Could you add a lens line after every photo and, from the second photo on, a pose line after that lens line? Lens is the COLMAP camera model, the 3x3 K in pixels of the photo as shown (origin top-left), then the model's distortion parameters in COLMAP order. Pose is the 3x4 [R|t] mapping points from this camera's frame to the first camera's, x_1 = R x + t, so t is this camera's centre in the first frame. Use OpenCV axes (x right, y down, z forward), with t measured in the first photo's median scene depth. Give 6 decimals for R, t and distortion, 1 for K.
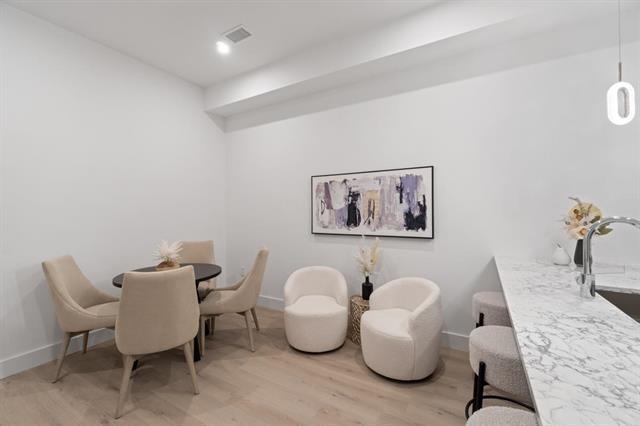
lens RADIAL K [[271.9, 0, 315.9], [0, 271.9, 209.8], [0, 0, 1]] dist [-0.014337, 0.002180]
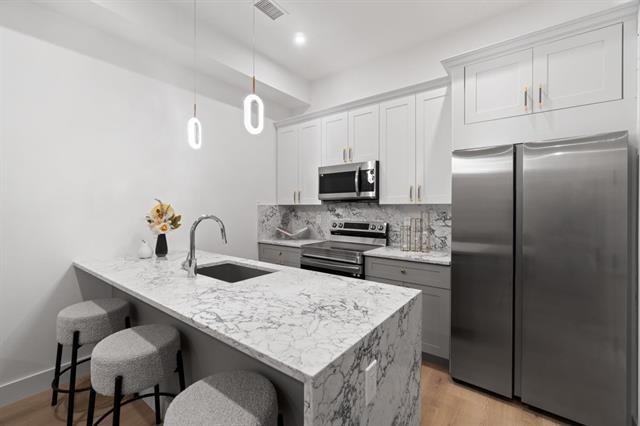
lens RADIAL K [[271.9, 0, 320.4], [0, 271.9, 210.2], [0, 0, 1]] dist [-0.014337, 0.002180]
pose [[0.101313, 0.002960, 0.994850, -0.106147], [-0.006942, 0.999973, -0.002268, 0.000520], [-0.994830, -0.006677, 0.101331, 0.112000]]
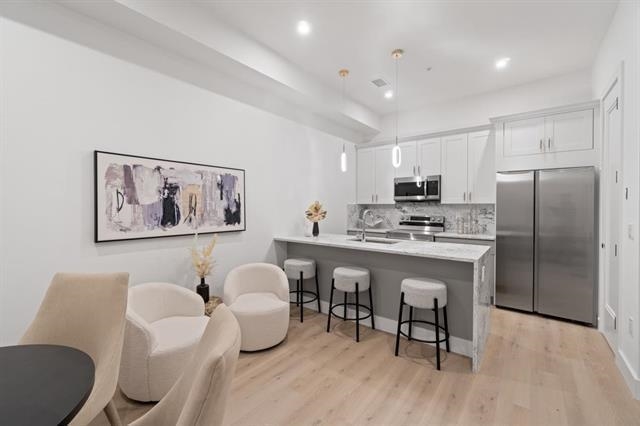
lens RADIAL K [[271.9, 0, 318.8], [0, 271.9, 209.5], [0, 0, 1]] dist [-0.014337, 0.002180]
pose [[0.119210, -0.000199, 0.992869, -0.696415], [-0.005796, 0.999983, 0.000896, 0.009957], [-0.992852, -0.005862, 0.119206, 0.510523]]
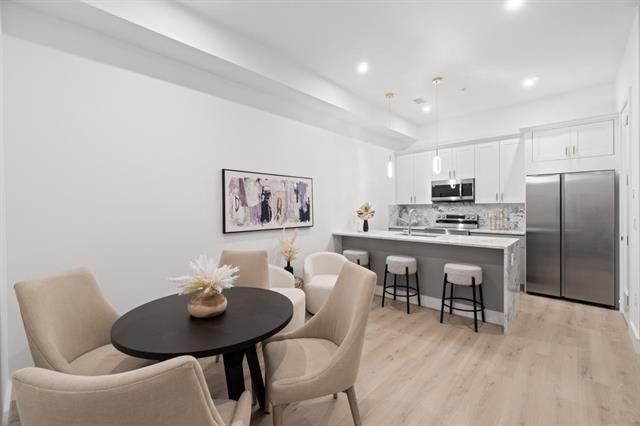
lens RADIAL K [[271.9, 0, 317.6], [0, 271.9, 209.6], [0, 0, 1]] dist [-0.014337, 0.002180]
pose [[0.213707, 0.001077, 0.976897, -1.004646], [0.001957, 0.999997, -0.001531, 0.014267], [-0.976896, 0.002239, 0.213704, 0.623565]]
